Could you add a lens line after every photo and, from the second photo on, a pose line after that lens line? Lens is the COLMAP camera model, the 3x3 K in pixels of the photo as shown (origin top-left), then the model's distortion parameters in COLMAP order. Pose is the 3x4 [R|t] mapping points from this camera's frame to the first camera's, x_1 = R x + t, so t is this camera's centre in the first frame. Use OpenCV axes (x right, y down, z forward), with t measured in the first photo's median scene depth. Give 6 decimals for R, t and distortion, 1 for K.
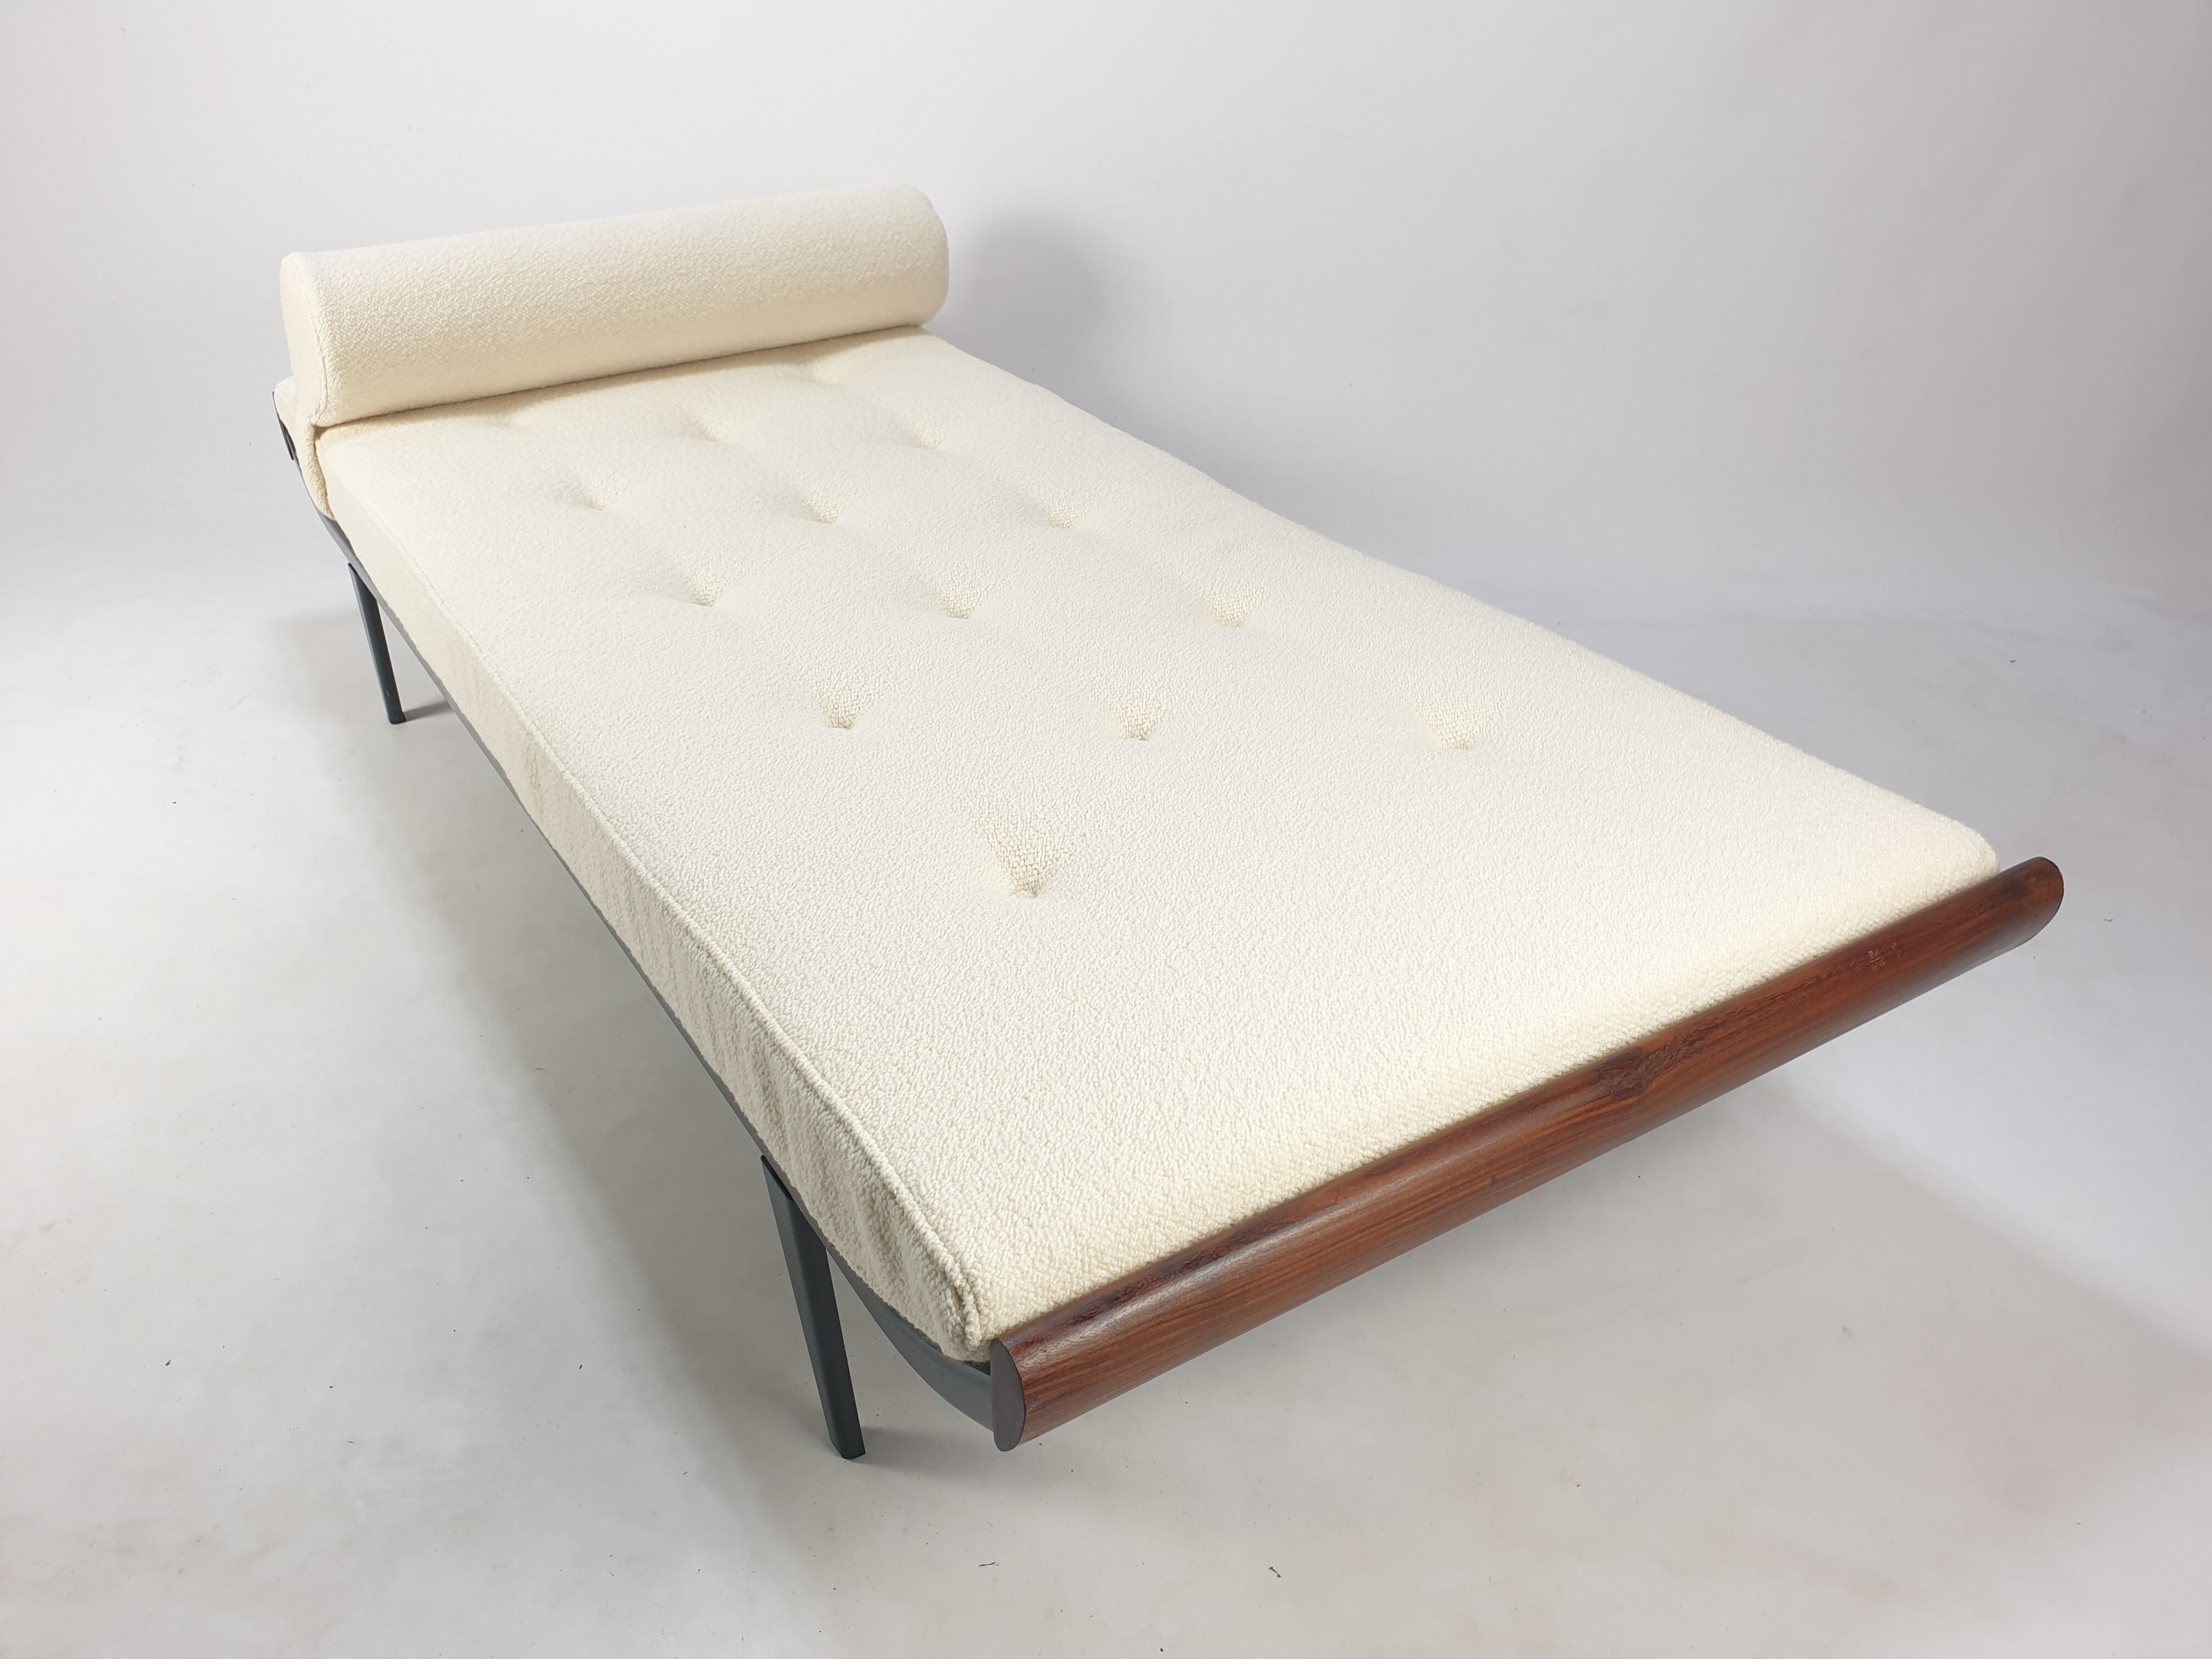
lens RADIAL K [[1723.3, 0, 1106.0], [0, 1723.3, 829.5], [0, 0, 1]] dist [-0.011349, -0.006087]
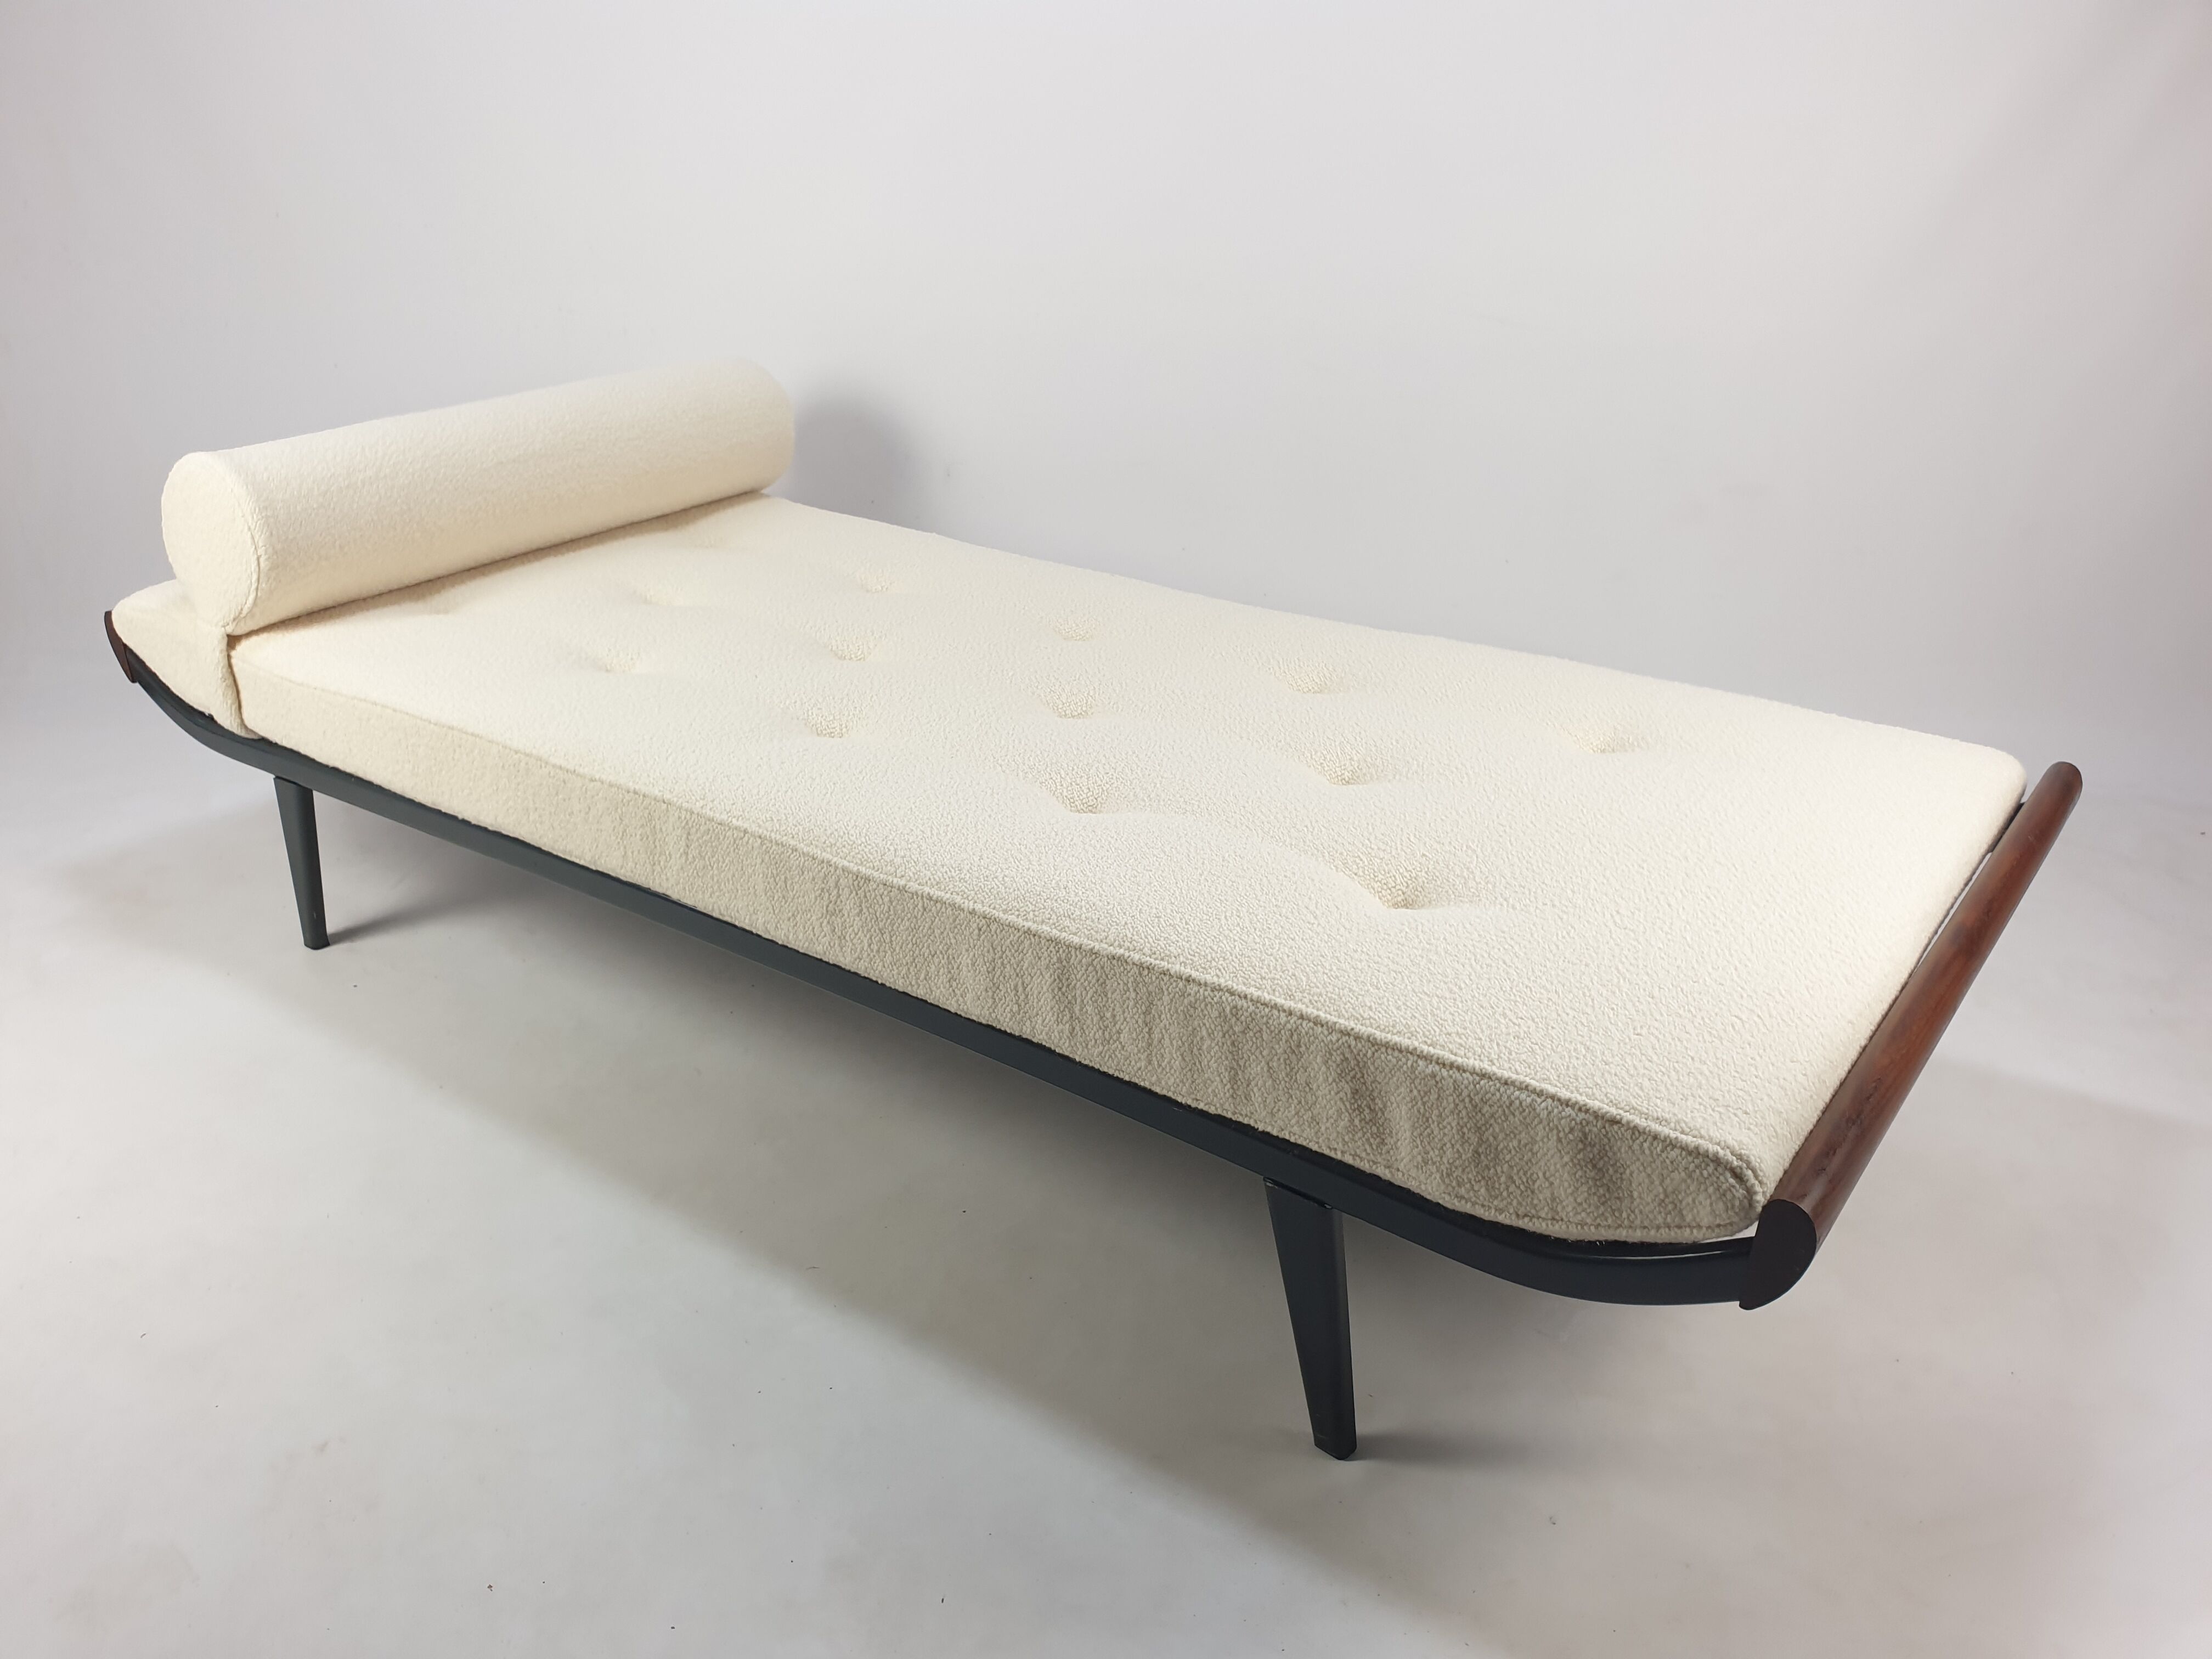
lens RADIAL K [[1731.3, 0, 1093.5], [0, 1731.3, 838.5], [0, 0, 1]] dist [-0.010644, -0.005504]
pose [[0.930271, -0.146506, 0.336350, -0.630750], [0.178841, 0.981589, -0.067077, 0.031719], [-0.320330, 0.122552, 0.939345, -0.004912]]
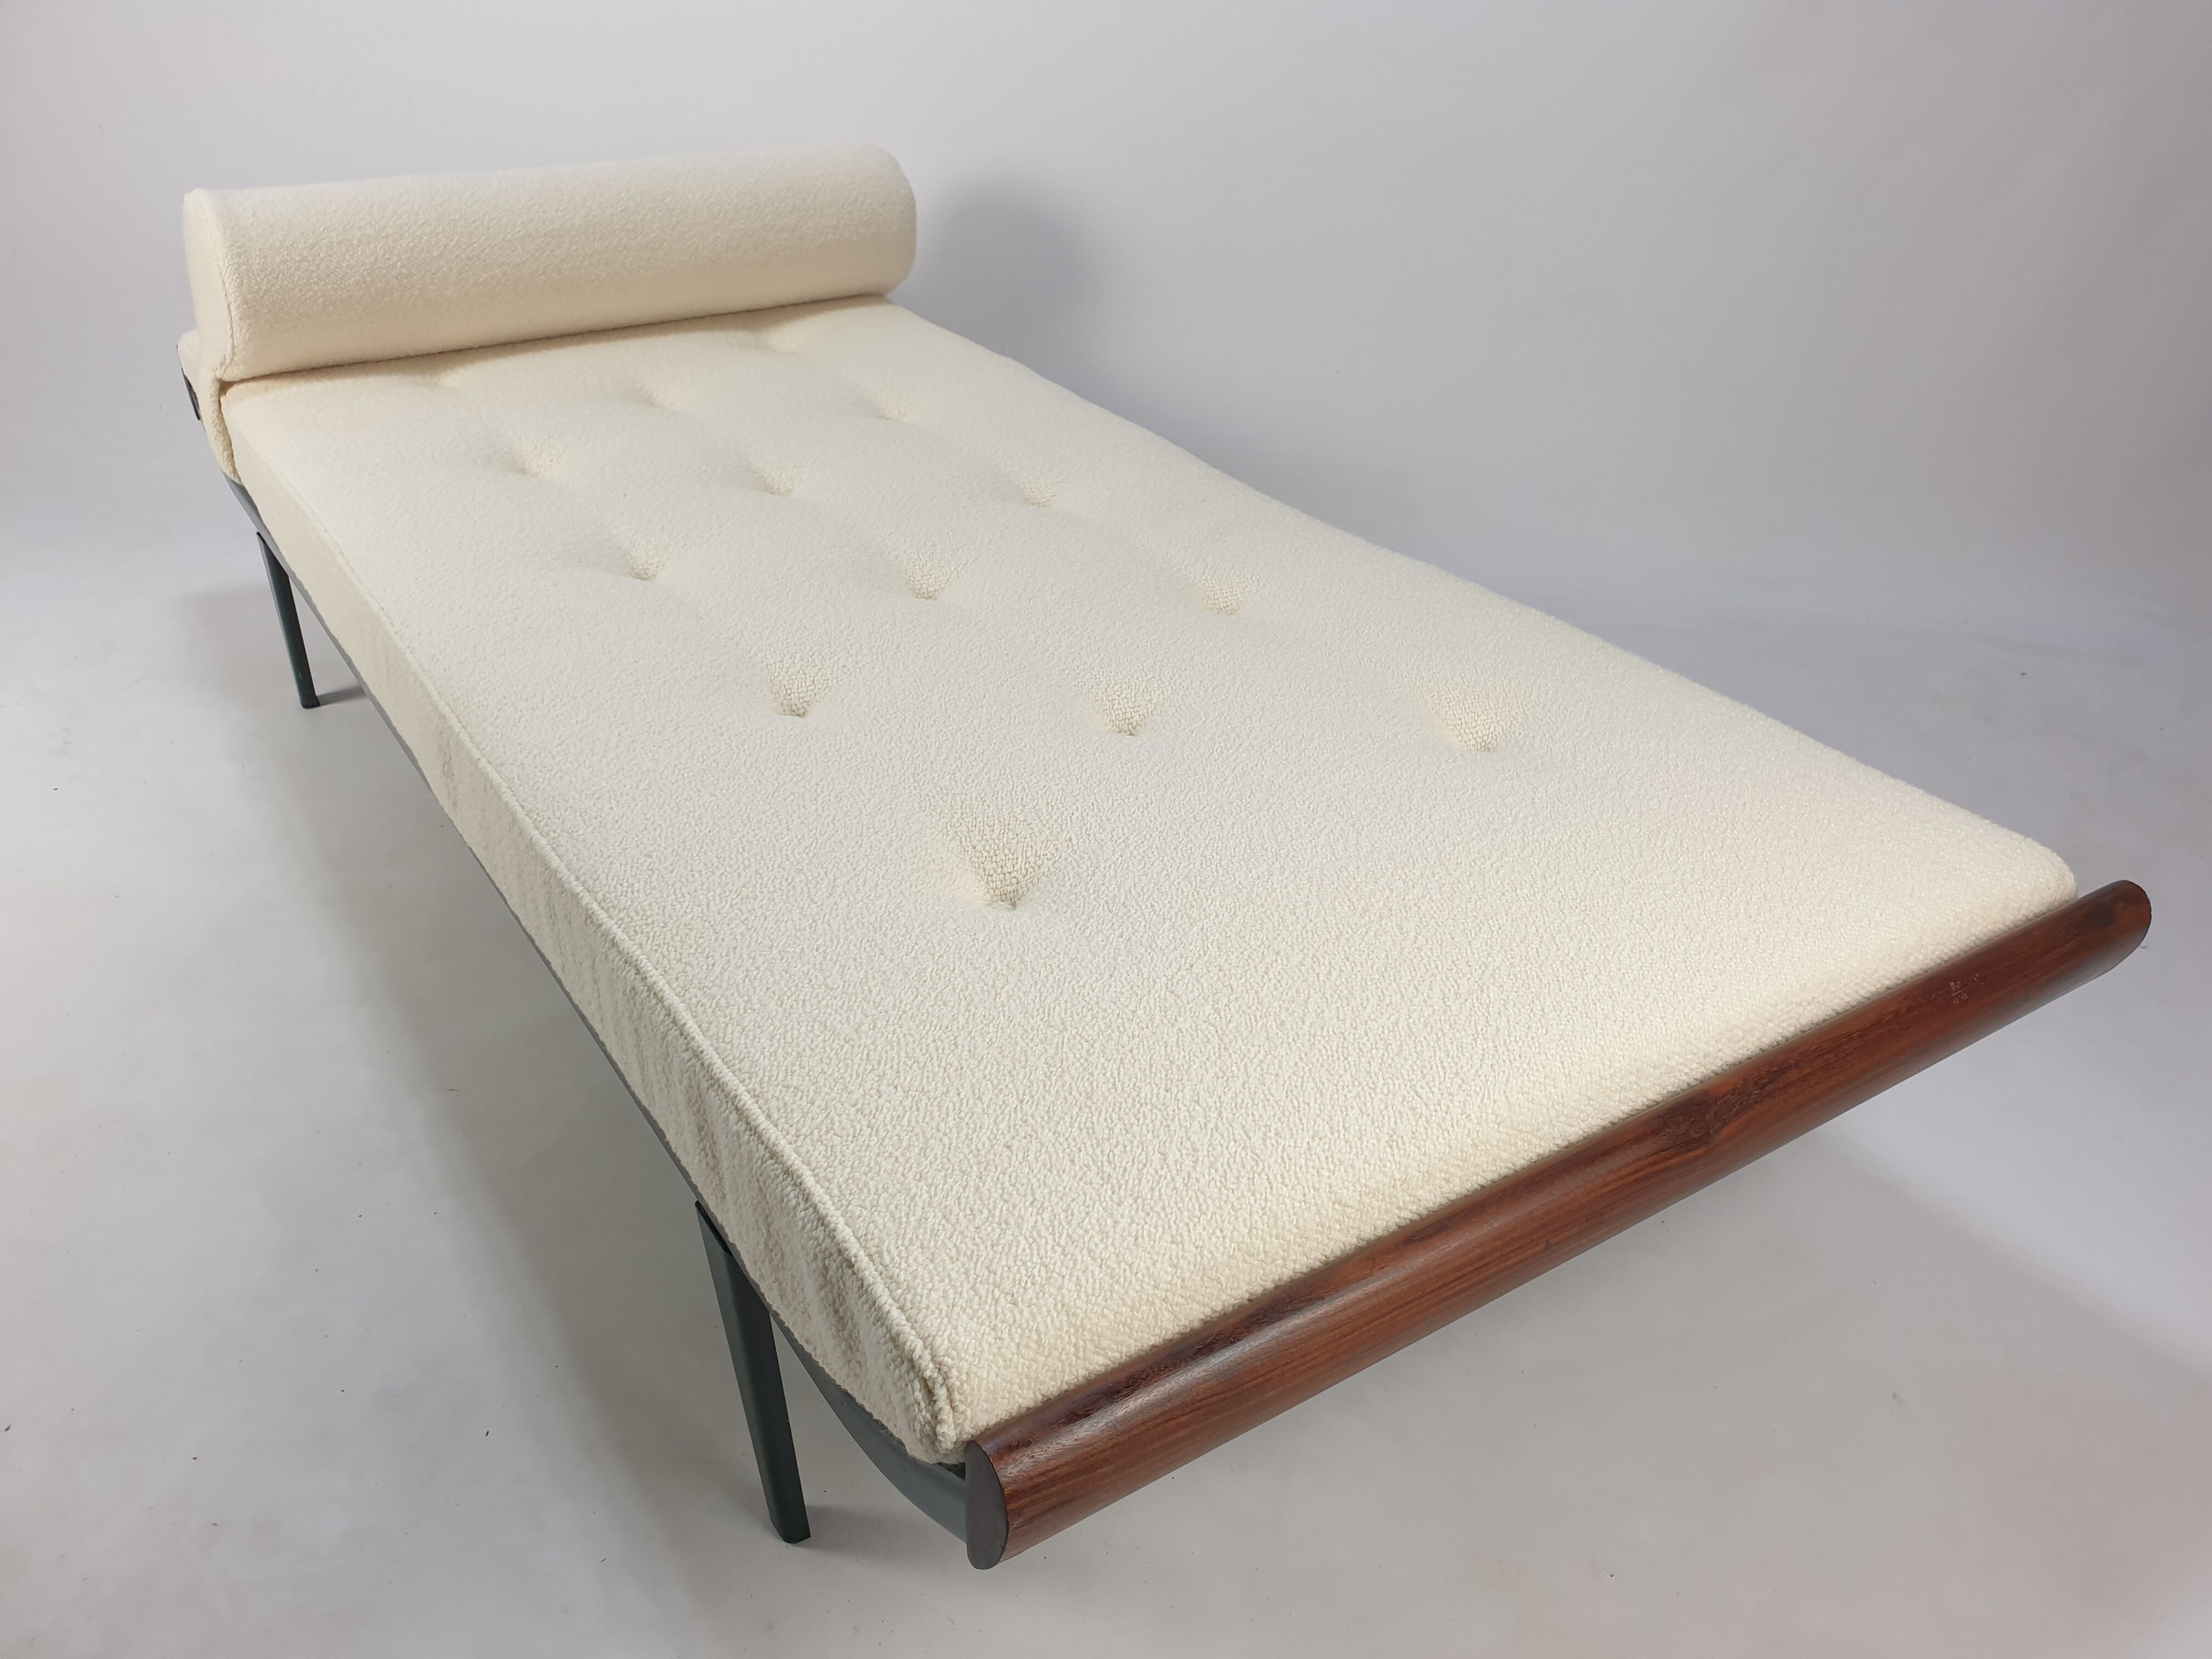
lens RADIAL K [[1728.4, 0, 1119.2], [0, 1728.4, 833.1], [0, 0, 1]] dist [-0.040418, 0.068512]
pose [[0.999212, 0.015488, 0.036557, -0.020425], [-0.015416, 0.999879, -0.002252, 0.001646], [-0.036588, 0.001687, 0.999329, 0.118548]]
